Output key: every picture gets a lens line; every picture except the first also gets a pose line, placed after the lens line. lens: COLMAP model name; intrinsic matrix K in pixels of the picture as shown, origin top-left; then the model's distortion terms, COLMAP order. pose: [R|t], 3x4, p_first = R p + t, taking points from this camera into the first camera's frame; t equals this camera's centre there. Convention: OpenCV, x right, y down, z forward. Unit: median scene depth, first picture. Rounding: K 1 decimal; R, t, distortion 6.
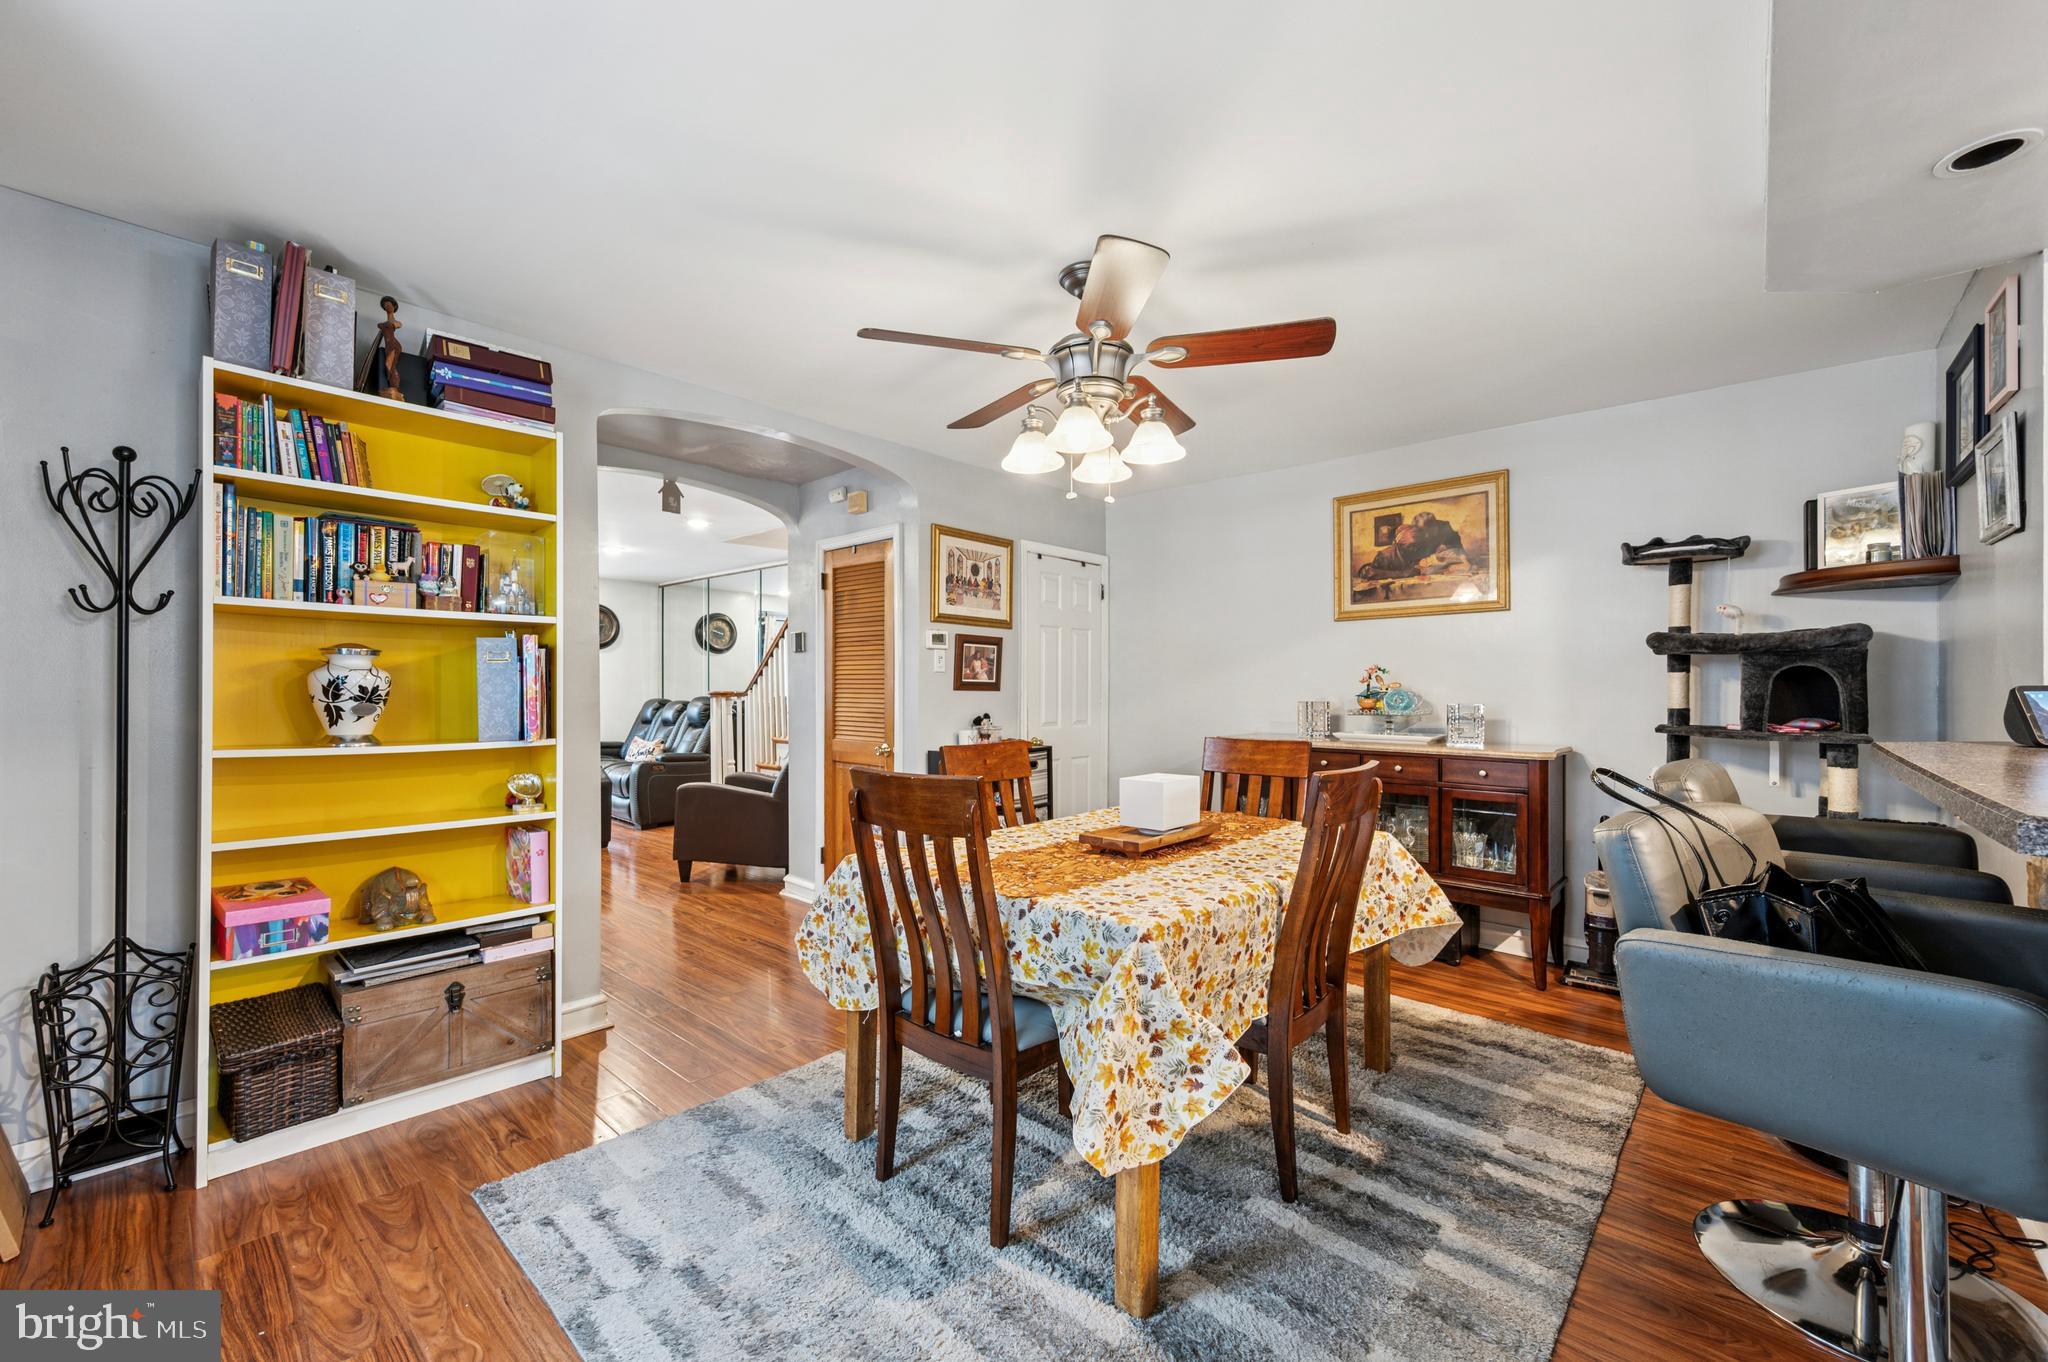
lens RADIAL K [[823.0, 0, 1025.3], [0, 823.0, 677.3], [0, 0, 1]] dist [0.001247, 0.000323]
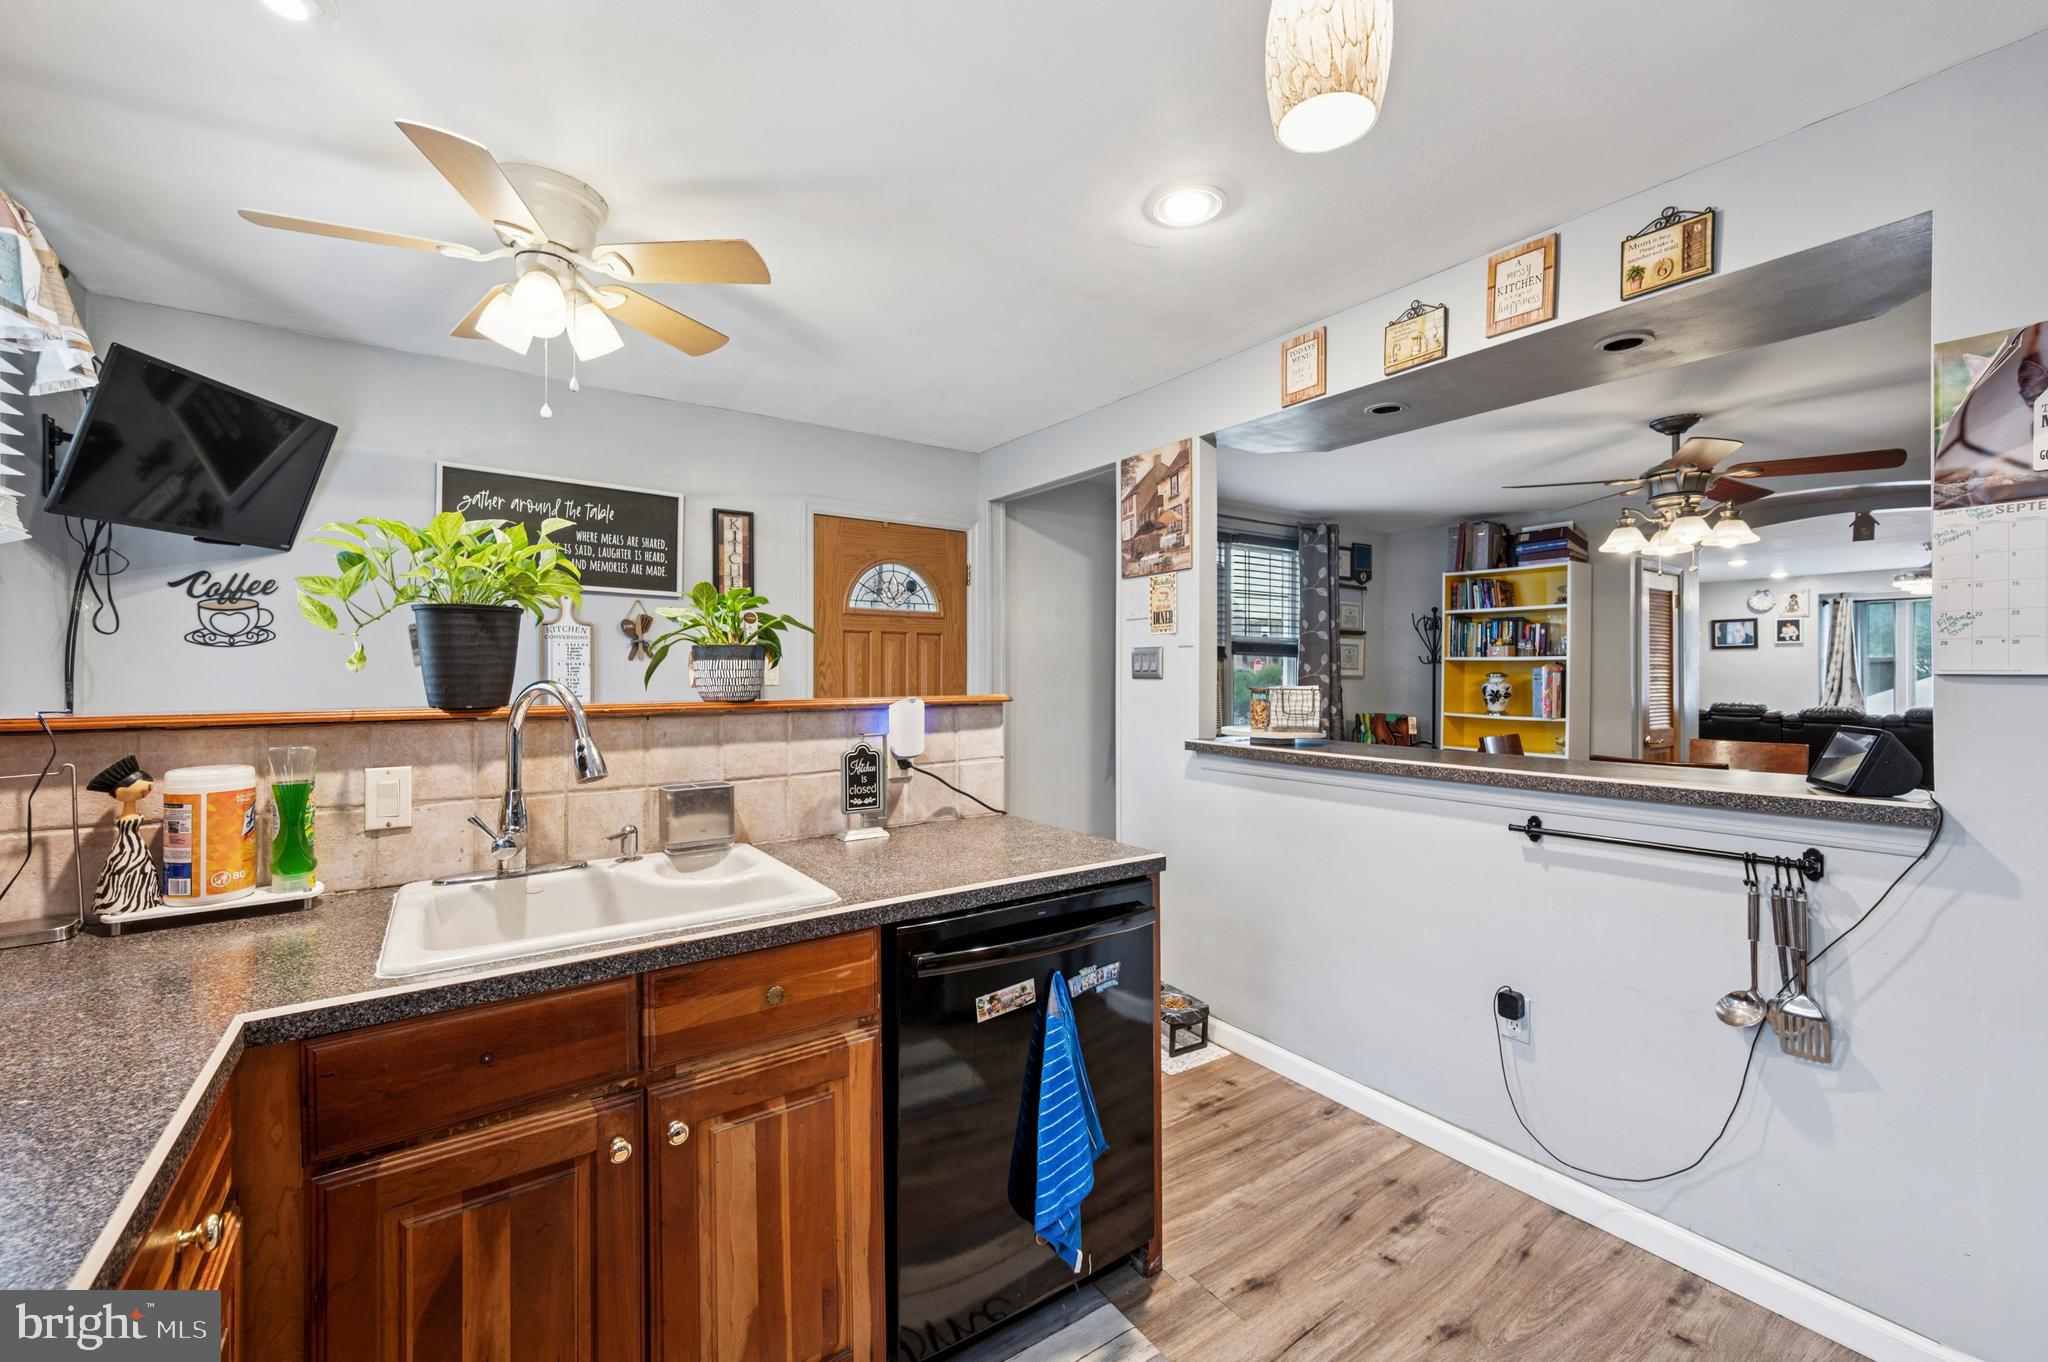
lens RADIAL K [[823.0, 0, 1025.3], [0, 823.0, 677.3], [0, 0, 1]] dist [0.001247, 0.000323]
pose [[-0.223990, 0.005942, -0.974573, 1.043867], [0.012863, 0.999912, 0.003141, -0.029675], [0.974507, -0.011833, -0.224047, 0.119096]]
